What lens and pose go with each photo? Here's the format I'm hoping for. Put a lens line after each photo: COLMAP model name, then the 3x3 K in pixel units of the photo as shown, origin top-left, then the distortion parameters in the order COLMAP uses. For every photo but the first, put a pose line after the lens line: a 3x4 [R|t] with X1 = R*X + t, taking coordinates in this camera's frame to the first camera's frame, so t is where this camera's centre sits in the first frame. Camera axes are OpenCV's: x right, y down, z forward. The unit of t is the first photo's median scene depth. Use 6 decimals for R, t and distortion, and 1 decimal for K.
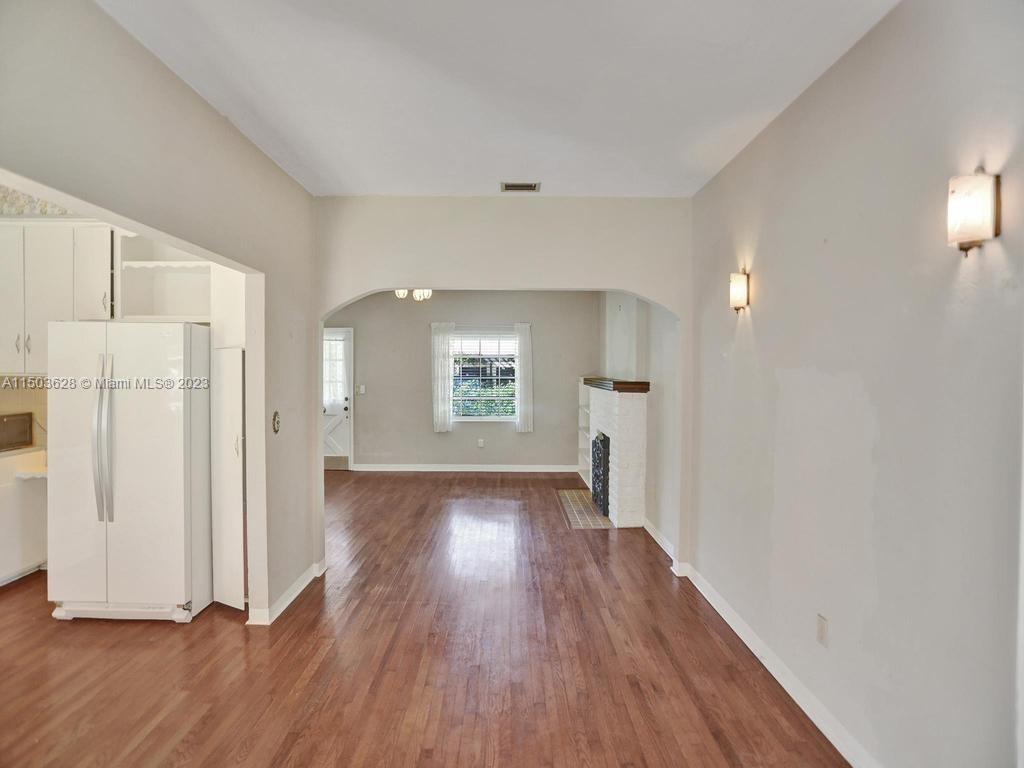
lens RADIAL K [[490.6, 0, 507.5], [0, 490.6, 380.4], [0, 0, 1]] dist [-0.066312, 0.028258]
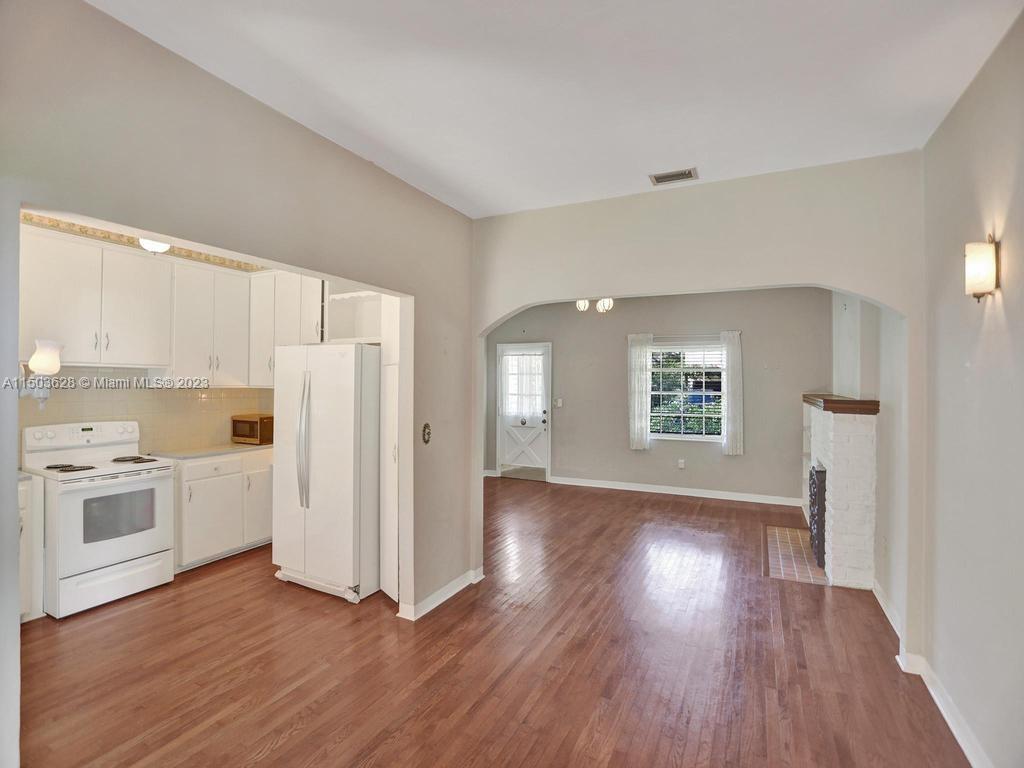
lens RADIAL K [[490.6, 0, 507.5], [0, 490.6, 380.4], [0, 0, 1]] dist [-0.066312, 0.028258]
pose [[0.889265, -0.001244, -0.457390, 0.114548], [-0.010838, 0.999658, -0.023791, -0.004323], [0.457263, 0.026114, 0.888948, 0.070537]]
